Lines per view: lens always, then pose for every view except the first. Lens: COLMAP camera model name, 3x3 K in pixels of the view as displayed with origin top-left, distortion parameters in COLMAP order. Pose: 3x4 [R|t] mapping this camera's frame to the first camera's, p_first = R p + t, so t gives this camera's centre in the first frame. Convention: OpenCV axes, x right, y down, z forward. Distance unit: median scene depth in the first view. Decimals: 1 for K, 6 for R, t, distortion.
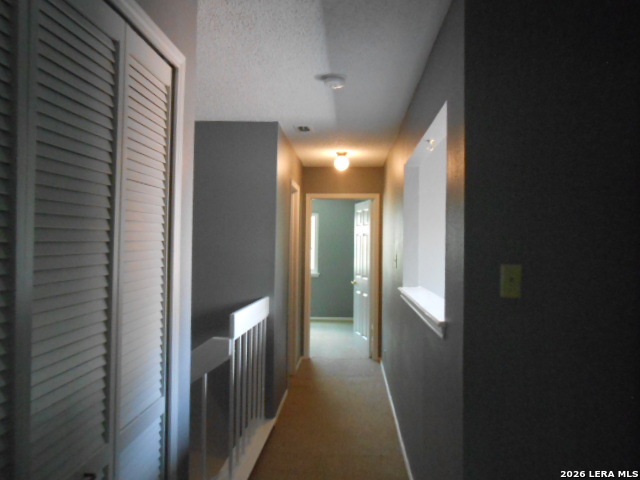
lens RADIAL K [[502.4, 0, 320.5], [0, 502.4, 246.1], [0, 0, 1]] dist [-0.038504, 0.050122]
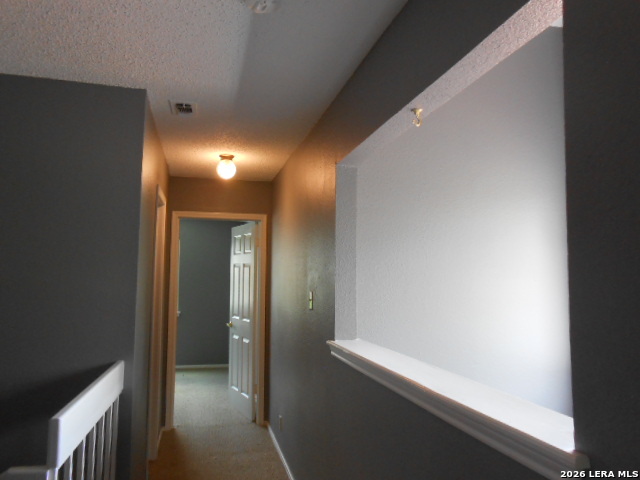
lens RADIAL K [[502.4, 0, 320.5], [0, 502.4, 246.1], [0, 0, 1]] dist [-0.038504, 0.050122]
pose [[0.957408, 0.018065, 0.288171, -0.032579], [0.000608, 0.997912, -0.064579, -0.001418], [-0.288736, 0.062003, 0.955399, 0.209104]]
